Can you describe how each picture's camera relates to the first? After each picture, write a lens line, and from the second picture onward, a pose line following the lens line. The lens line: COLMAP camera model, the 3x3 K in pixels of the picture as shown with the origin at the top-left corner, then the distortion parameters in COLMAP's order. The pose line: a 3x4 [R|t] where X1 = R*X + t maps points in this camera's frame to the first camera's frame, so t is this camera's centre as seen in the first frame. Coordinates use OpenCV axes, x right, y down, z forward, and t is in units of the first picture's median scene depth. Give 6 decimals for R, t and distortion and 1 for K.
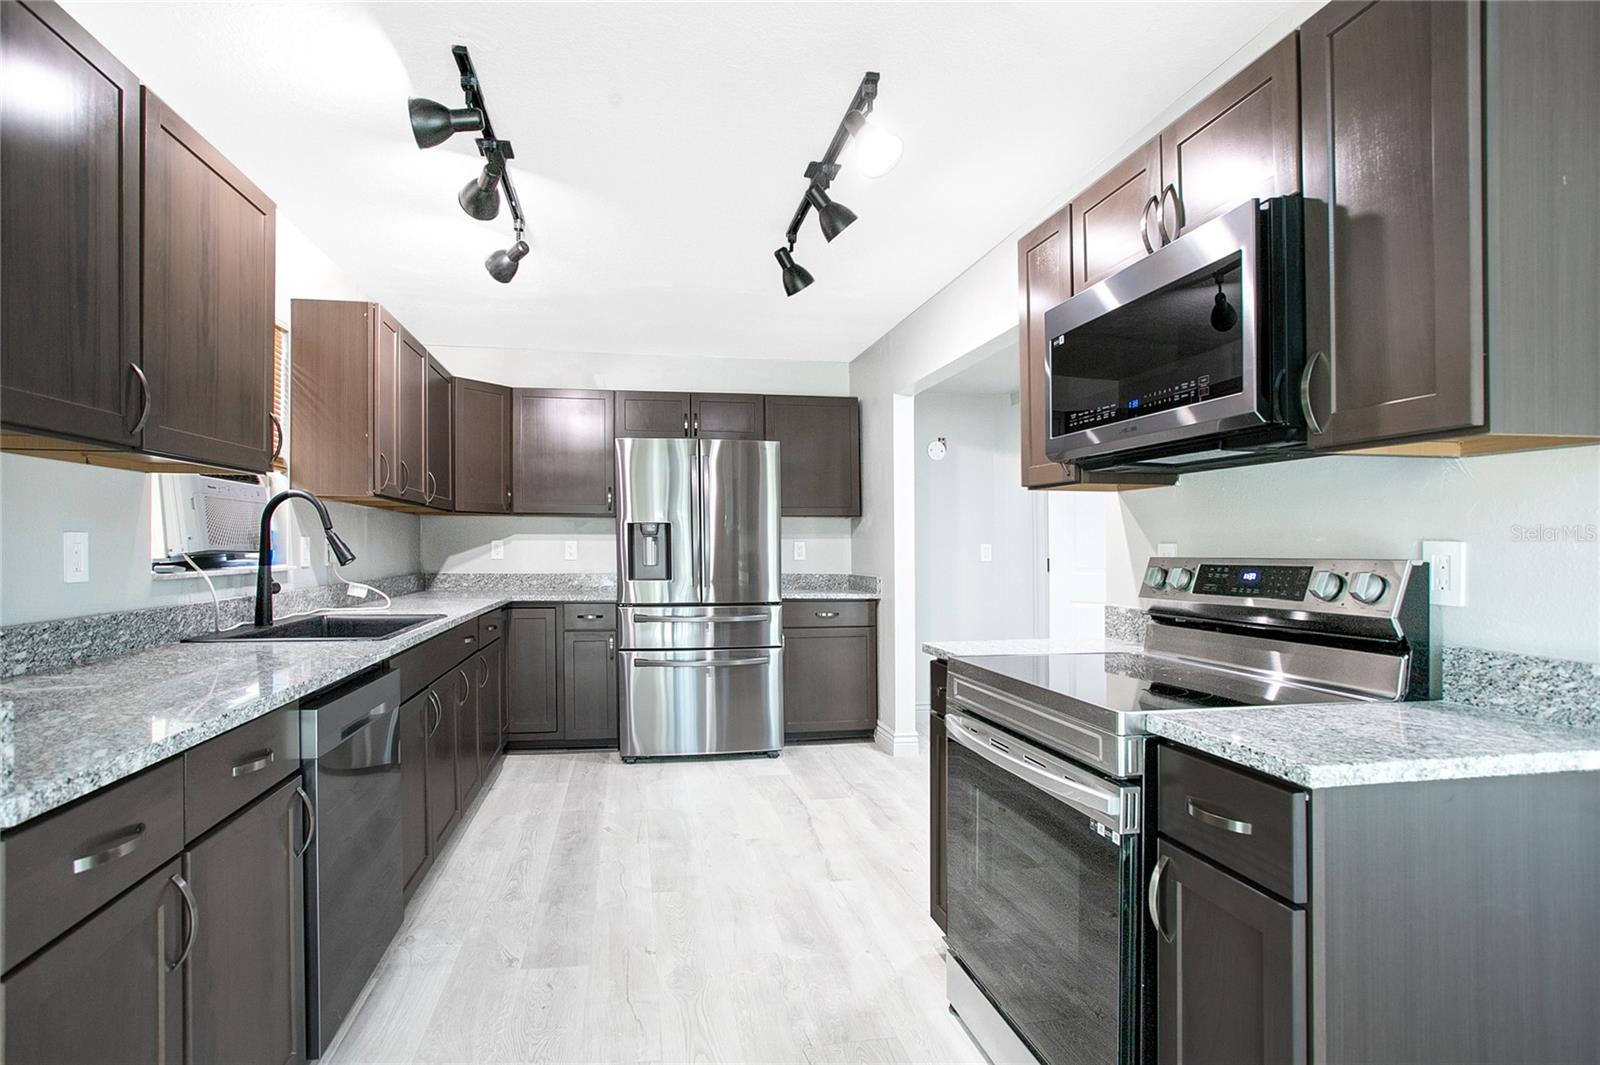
lens RADIAL K [[807.0, 0, 784.9], [0, 807.0, 531.2], [0, 0, 1]] dist [-0.064807, 0.000679]
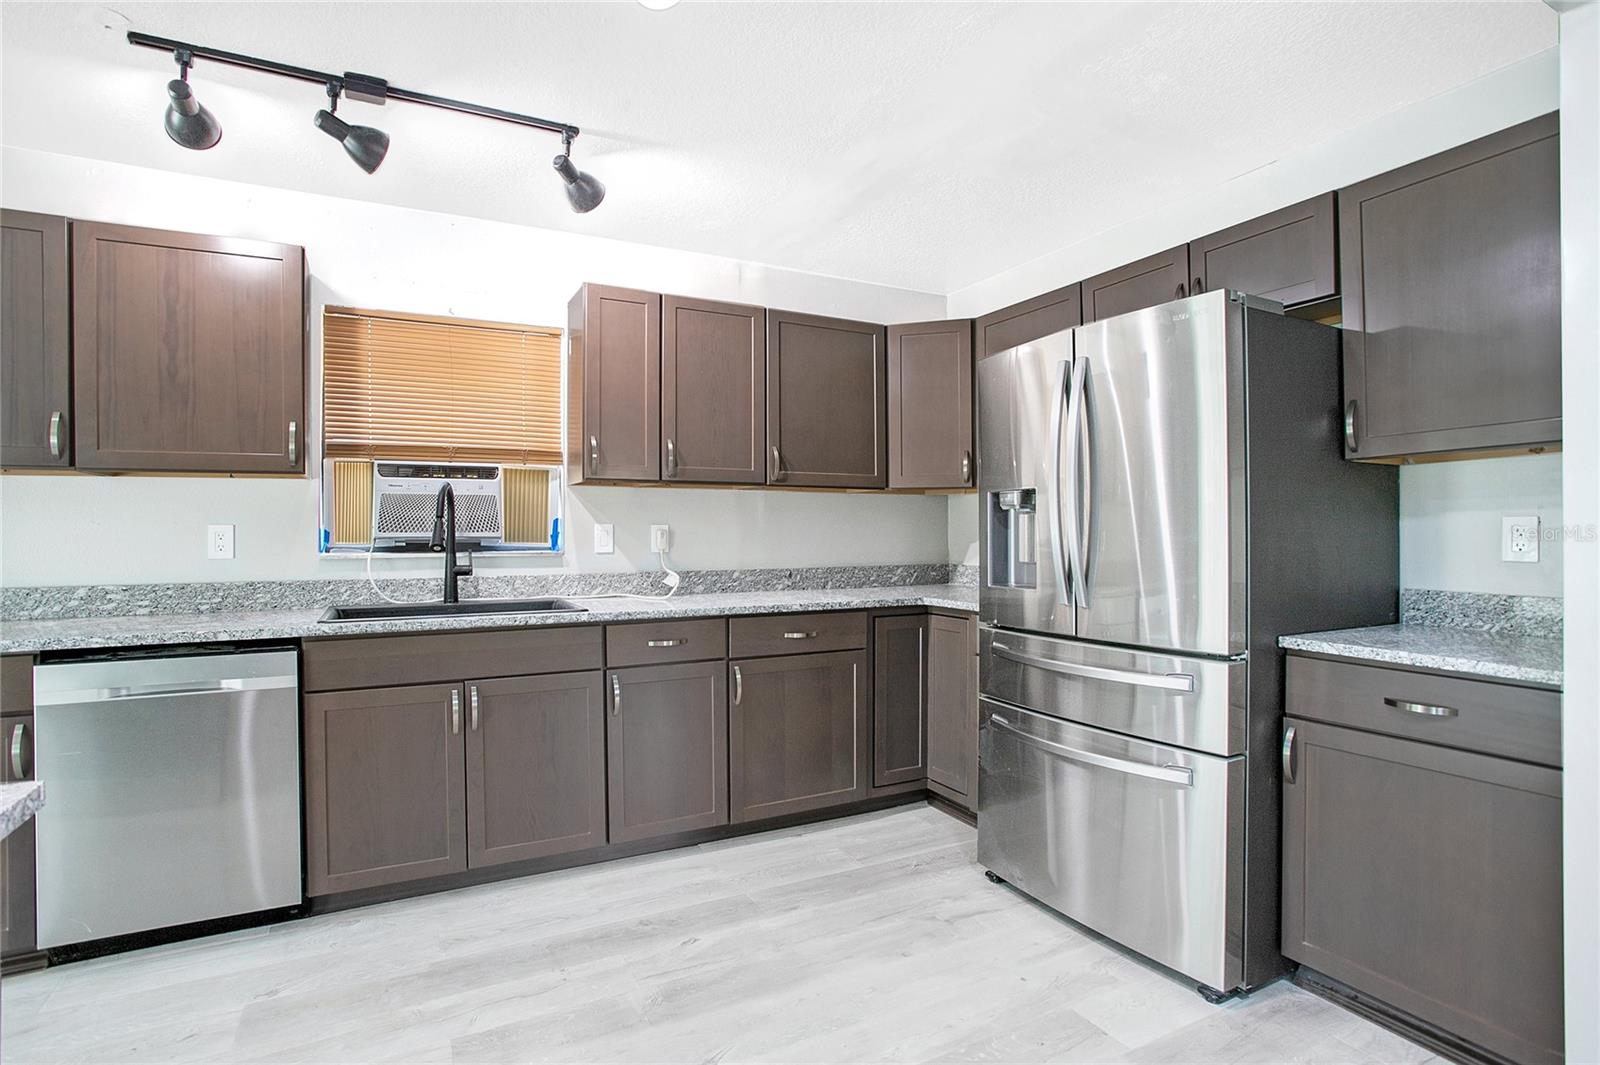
lens RADIAL K [[789.4, 0, 790.3], [0, 789.4, 529.0], [0, 0, 1]] dist [-0.061020, 0.023302]
pose [[0.283878, -0.007418, -0.958832, 0.497048], [0.022224, 0.999752, -0.001155, 0.021980], [0.958603, -0.020981, 0.283972, 0.997139]]
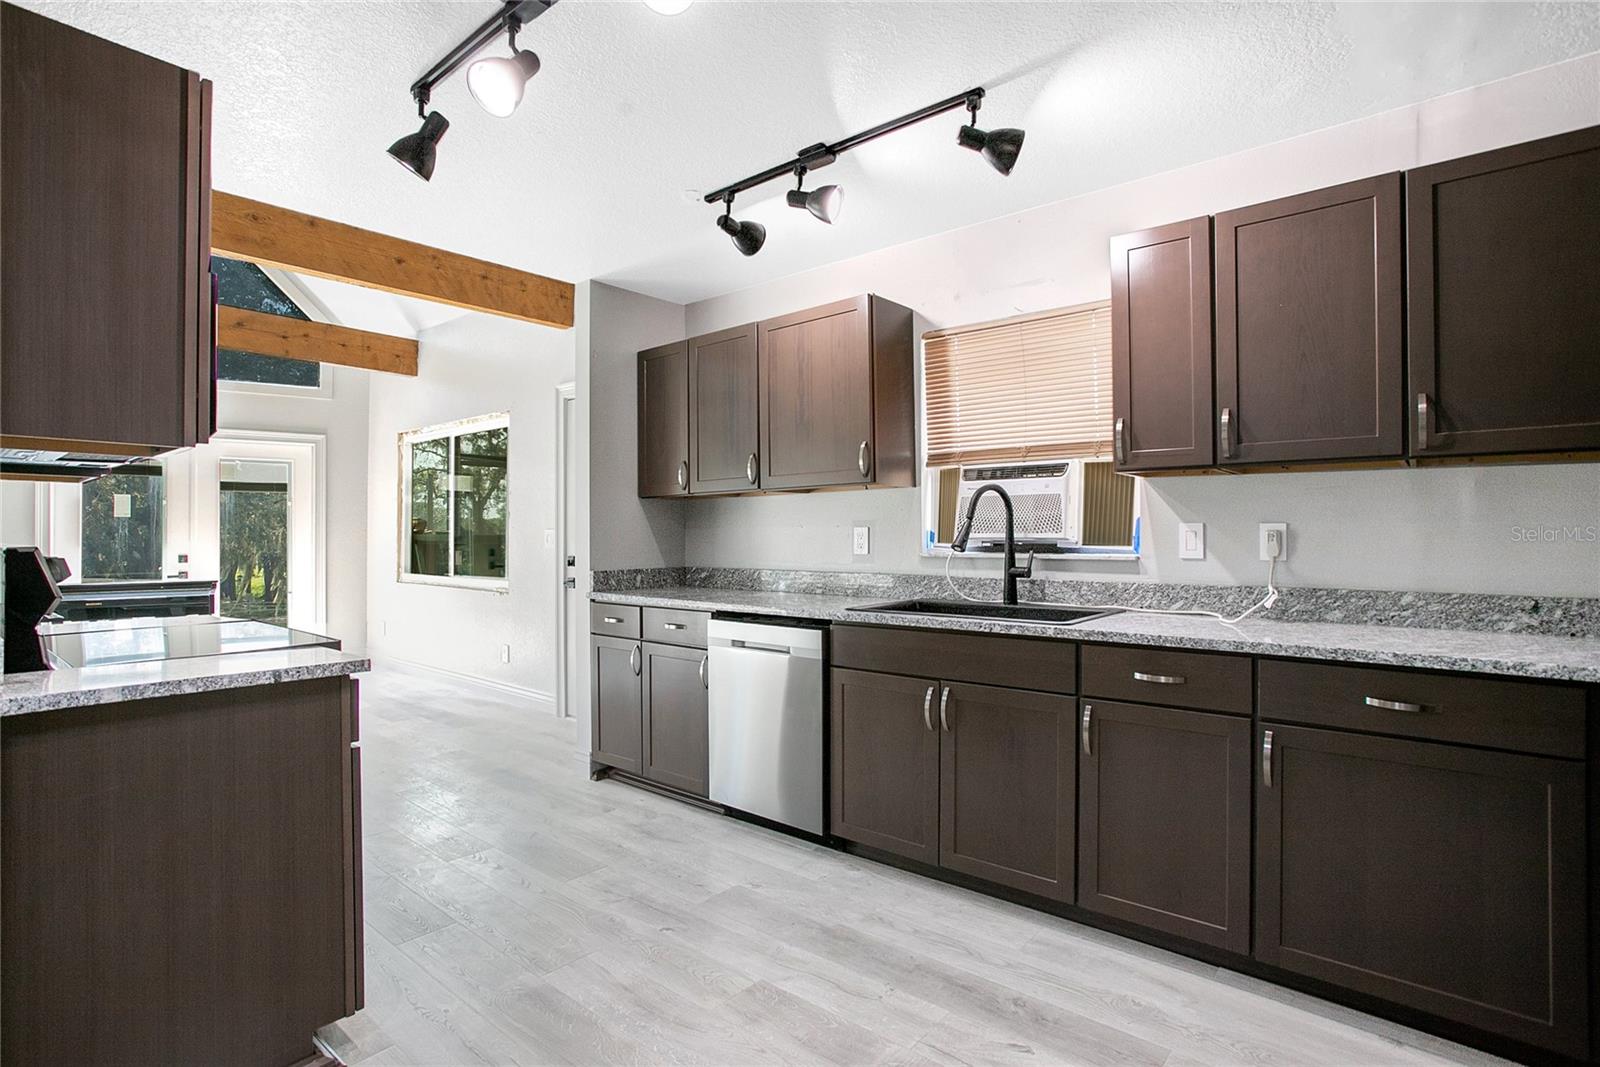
lens RADIAL K [[789.4, 0, 790.3], [0, 789.4, 530.0], [0, 0, 1]] dist [-0.061020, 0.023302]
pose [[-0.780573, -0.004289, -0.625051, 0.259051], [0.012351, 0.999675, -0.022283, 0.029936], [0.624943, -0.025113, -0.780266, 1.465243]]
